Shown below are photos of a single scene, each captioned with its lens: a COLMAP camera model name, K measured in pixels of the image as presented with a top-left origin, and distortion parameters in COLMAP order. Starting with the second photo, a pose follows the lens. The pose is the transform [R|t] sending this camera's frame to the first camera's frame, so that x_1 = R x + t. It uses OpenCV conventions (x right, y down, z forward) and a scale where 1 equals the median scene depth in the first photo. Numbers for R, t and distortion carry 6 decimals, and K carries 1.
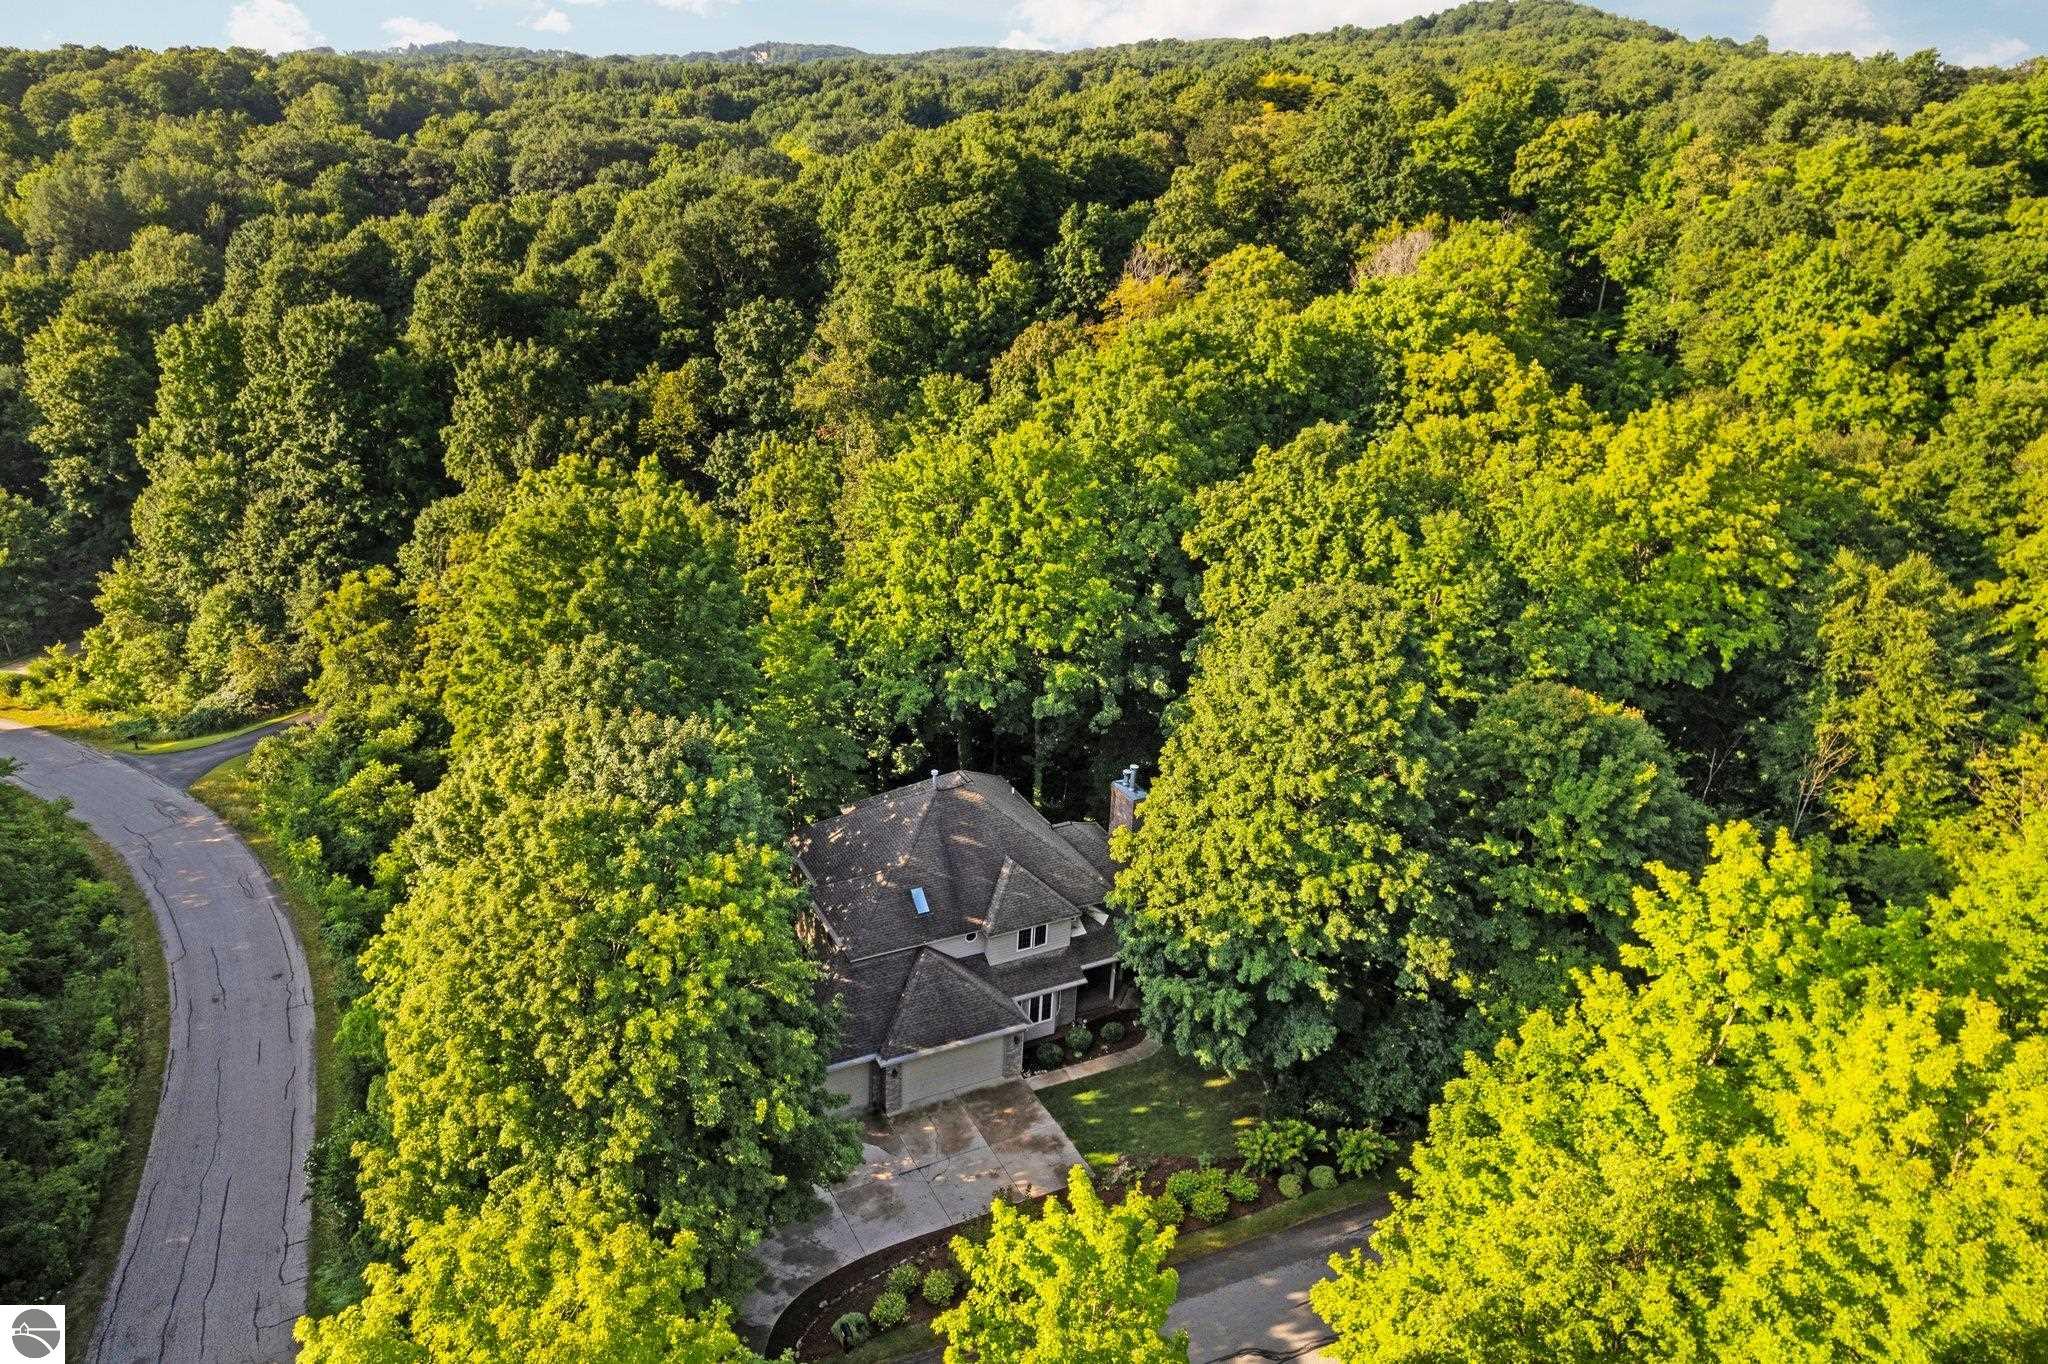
lens RADIAL K [[1410.5, 0, 1024.0], [0, 1410.5, 682.0], [0, 0, 1]] dist [-0.071455, 0.059800]
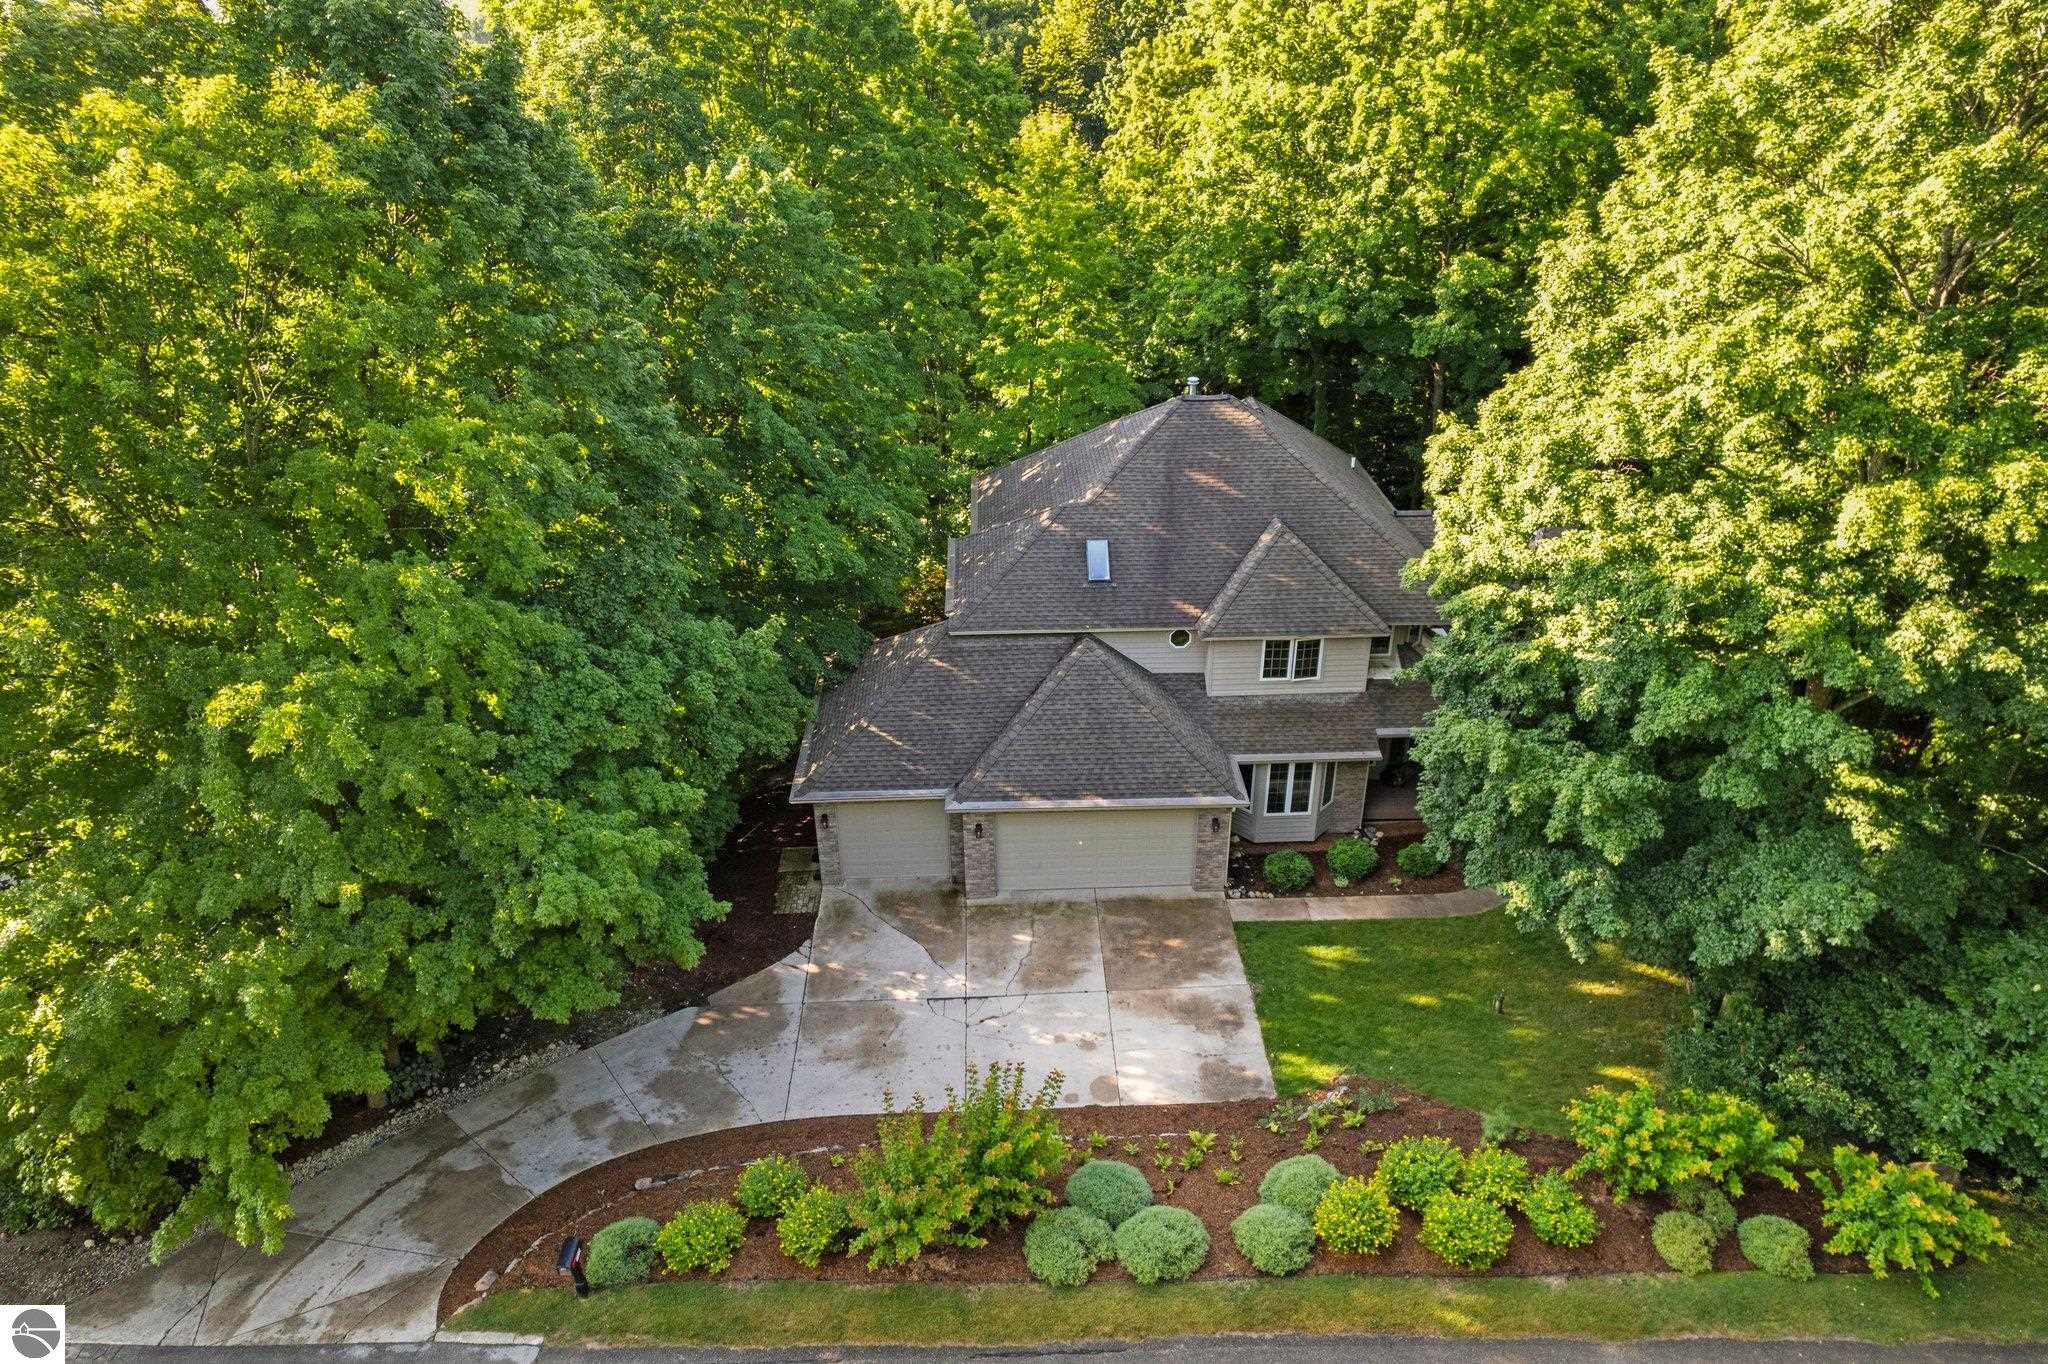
lens RADIAL K [[1333.4, 0, 1020.4], [0, 1333.4, 685.0], [0, 0, 1]] dist [-0.068400, 0.062892]
pose [[0.907995, 0.154312, -0.389529, 0.103493], [-0.121907, 0.986785, 0.106747, 0.133135], [0.400853, -0.049440, 0.914807, 0.425744]]
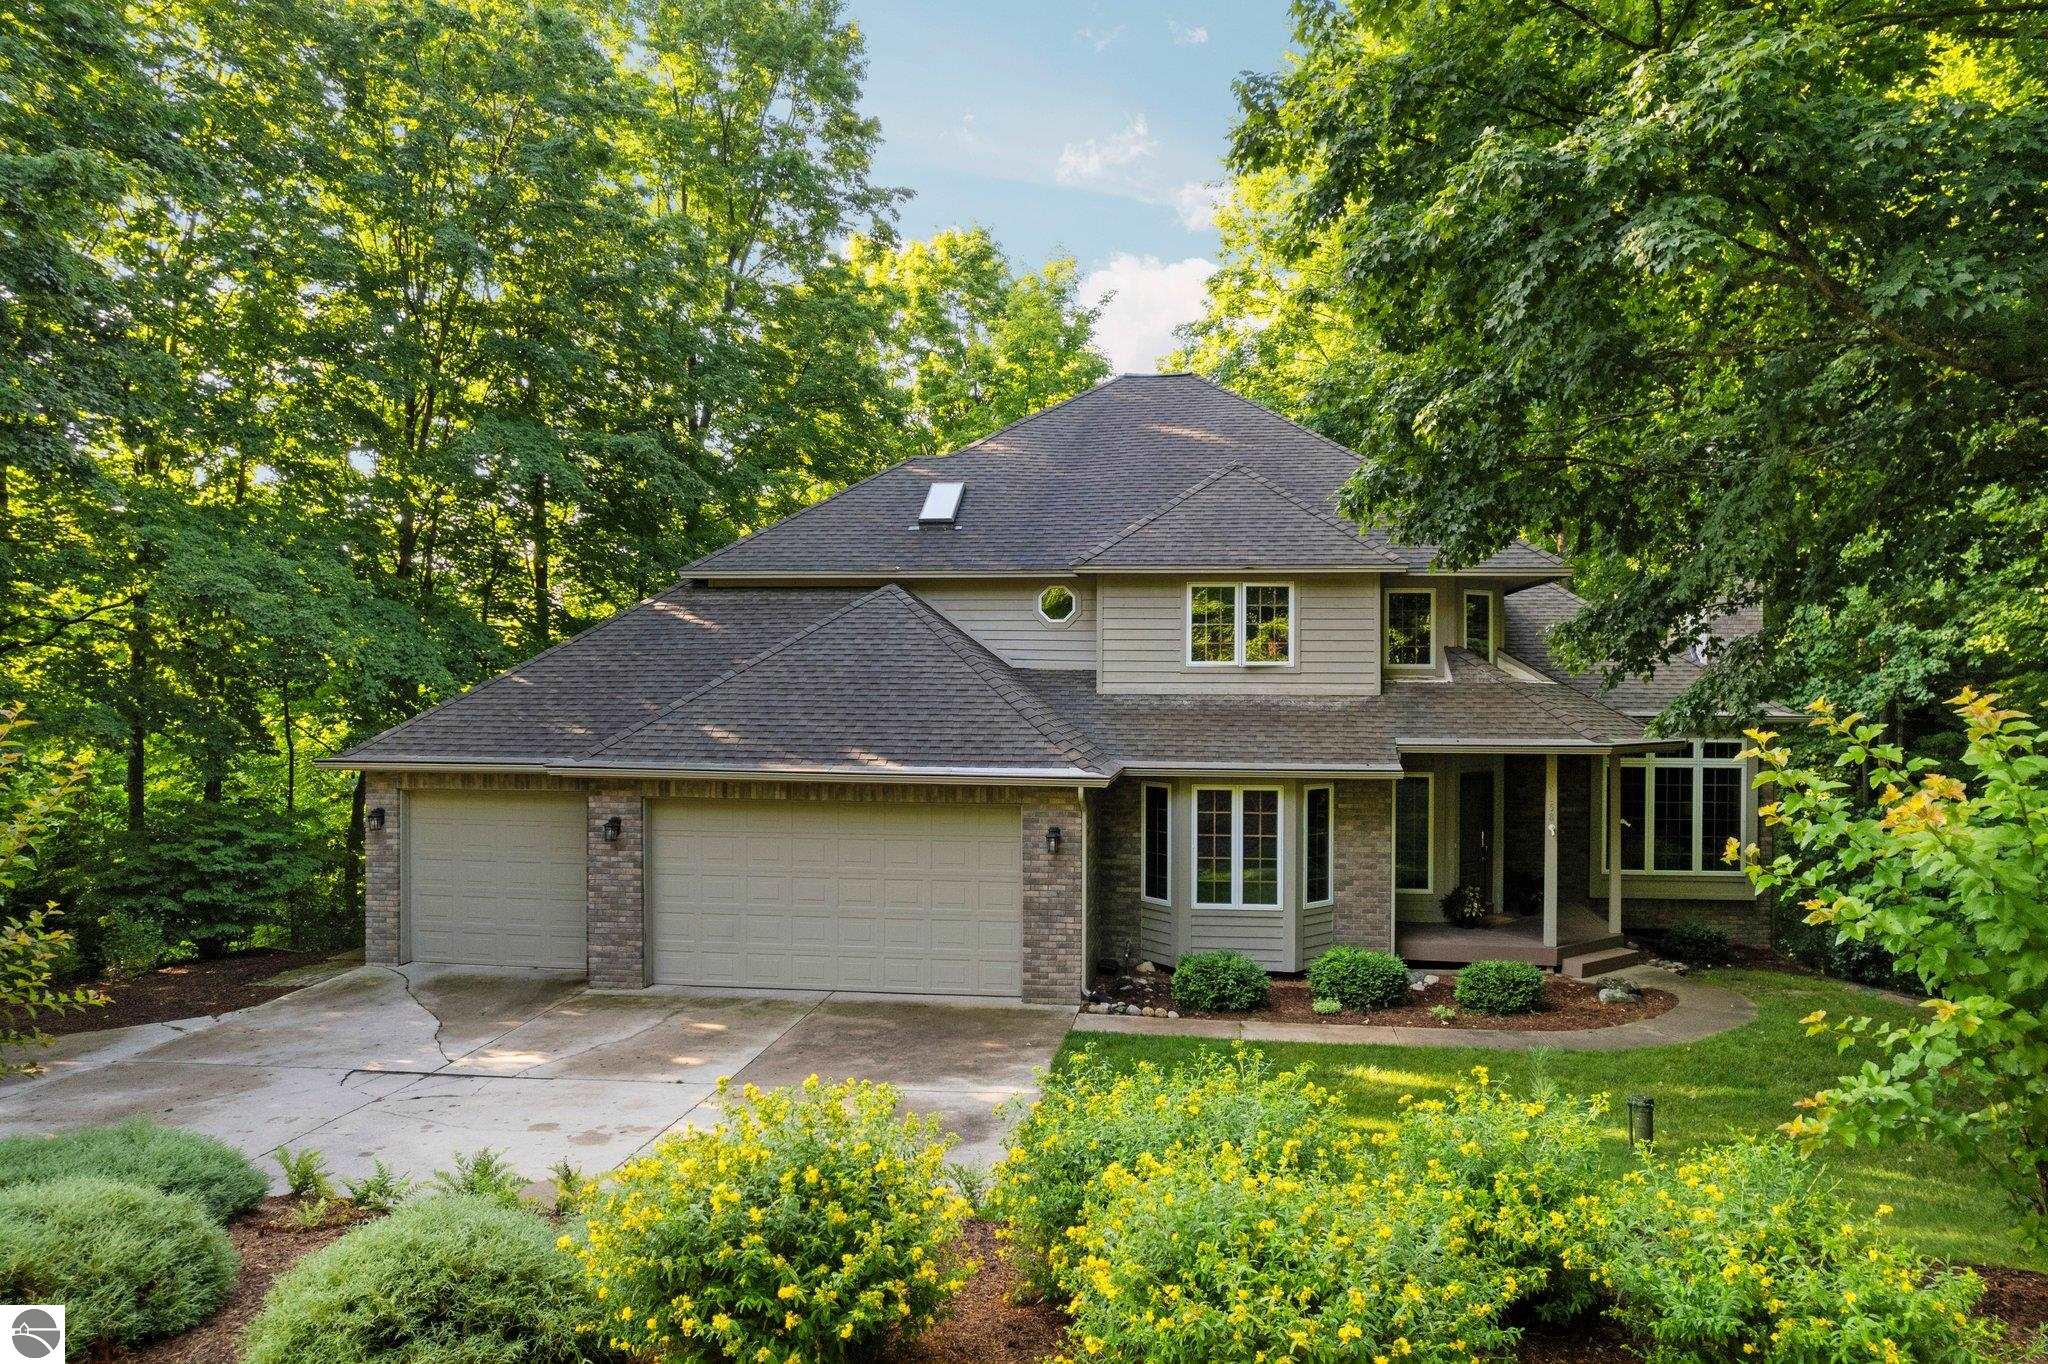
lens RADIAL K [[1309.2, 0, 1079.2], [0, 1309.2, 678.7], [0, 0, 1]] dist [-0.045471, -0.000576]
pose [[0.841656, -0.035683, -0.538834, 0.121055], [-0.192032, 0.912816, -0.360403, 0.275380], [0.504717, 0.406809, 0.761425, 0.682849]]
